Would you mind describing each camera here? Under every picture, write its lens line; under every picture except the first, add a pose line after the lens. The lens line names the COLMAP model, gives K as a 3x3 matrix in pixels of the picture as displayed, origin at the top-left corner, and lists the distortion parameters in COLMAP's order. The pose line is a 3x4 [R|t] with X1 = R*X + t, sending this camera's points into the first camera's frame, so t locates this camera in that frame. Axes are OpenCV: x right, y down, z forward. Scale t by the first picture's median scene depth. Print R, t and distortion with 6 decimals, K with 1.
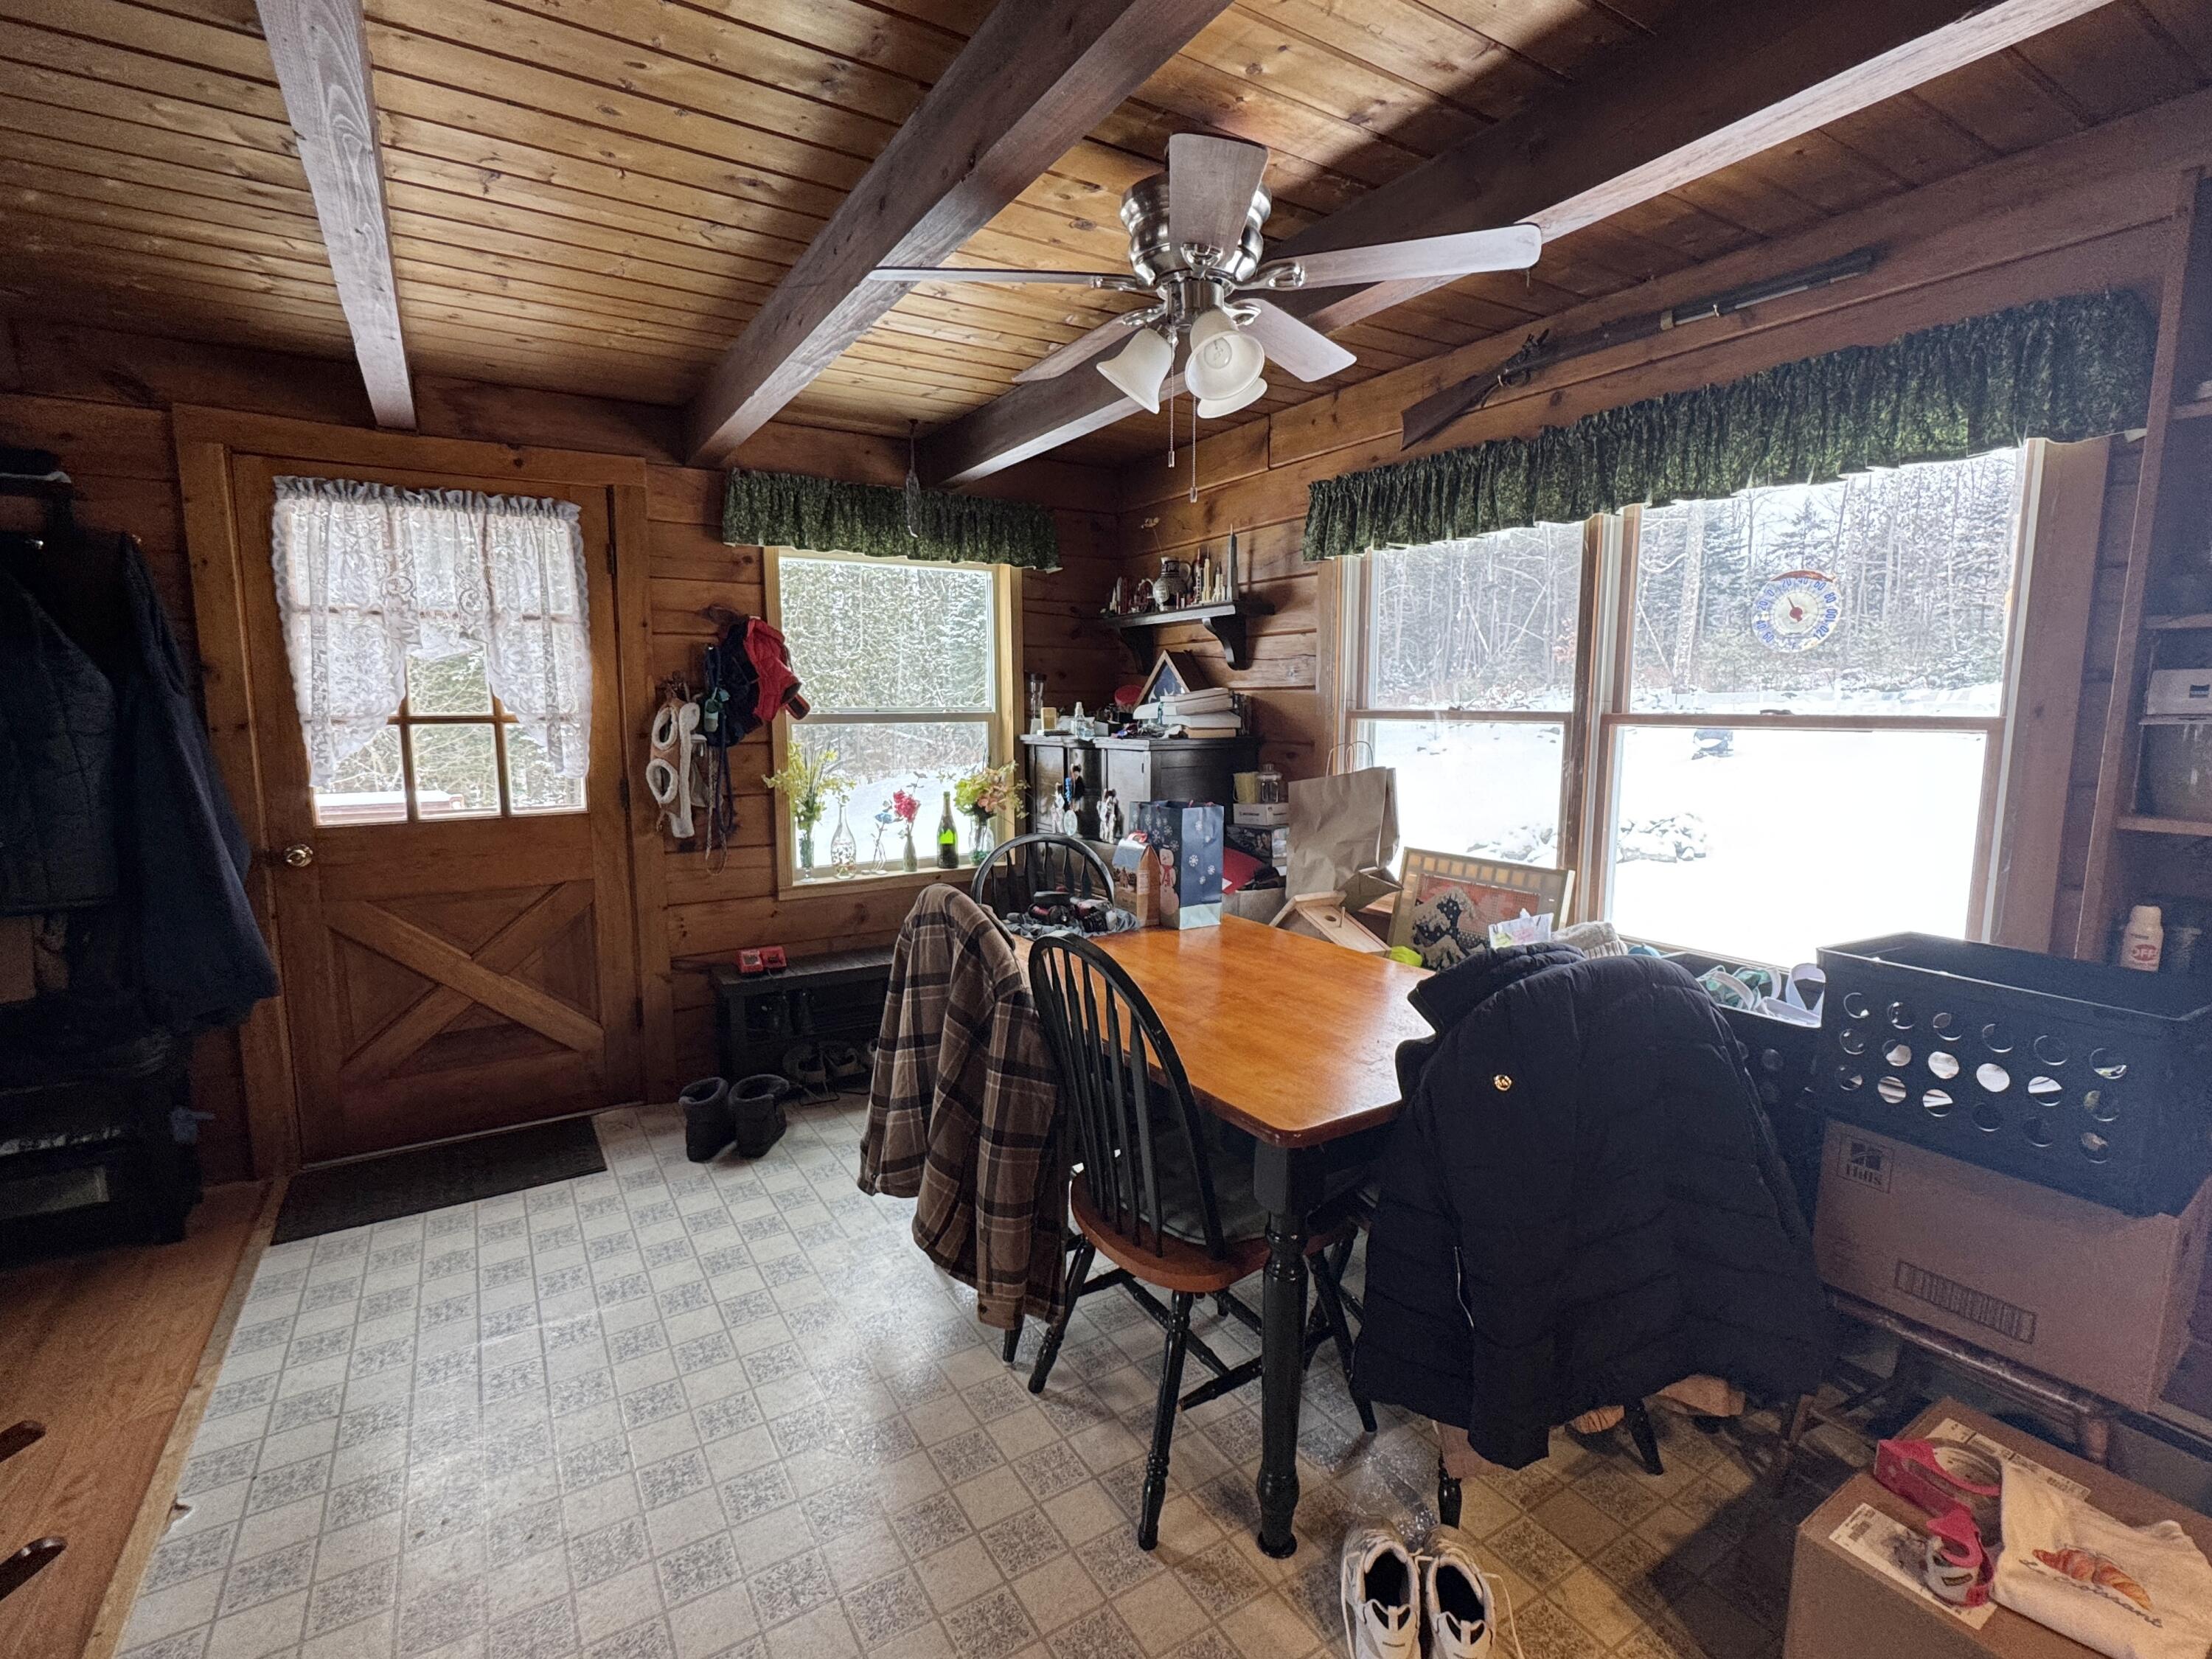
lens RADIAL K [[1022.1, 0, 1106.1], [0, 1022.1, 833.9], [0, 0, 1]] dist [0.004696, -0.000369]
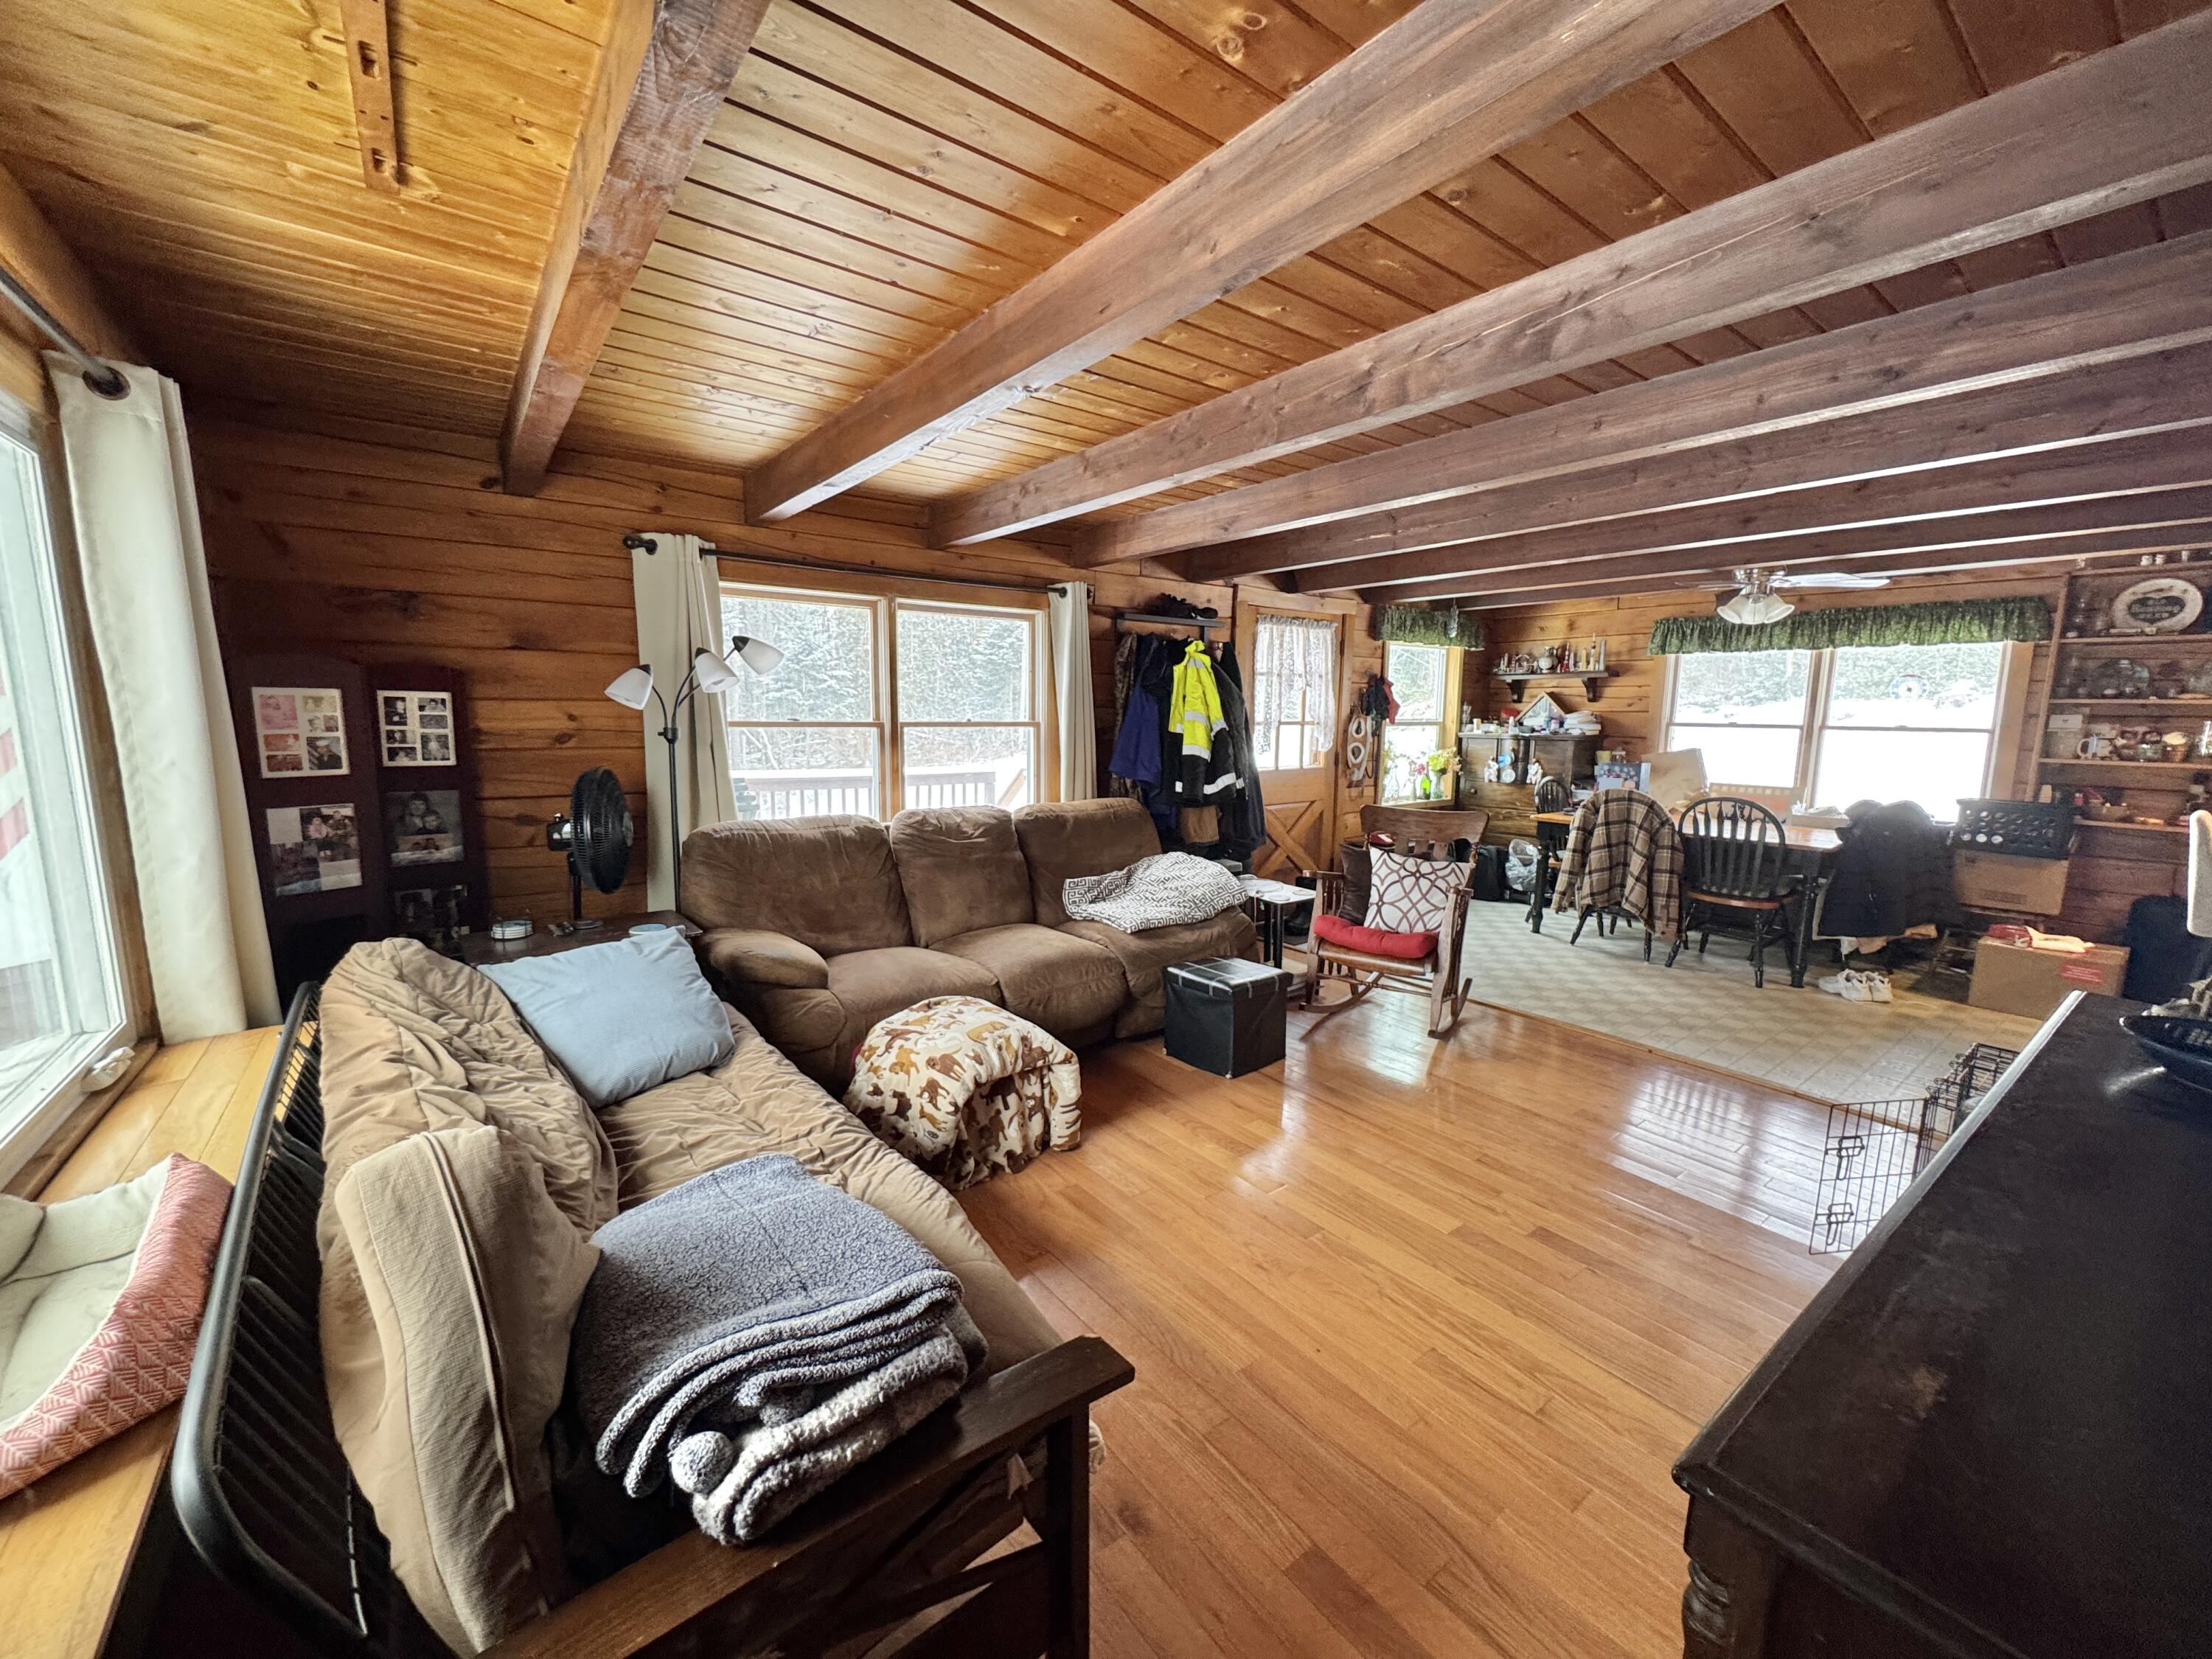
lens RADIAL K [[875.7, 0, 1105.7], [0, 875.7, 832.8], [0, 0, 1]] dist [-0.000147, 0.000090]
pose [[0.996396, -0.002852, 0.084775, -1.443107], [0.001718, 0.999908, 0.013438, 0.114048], [-0.084805, -0.013244, 0.996310, -0.999386]]
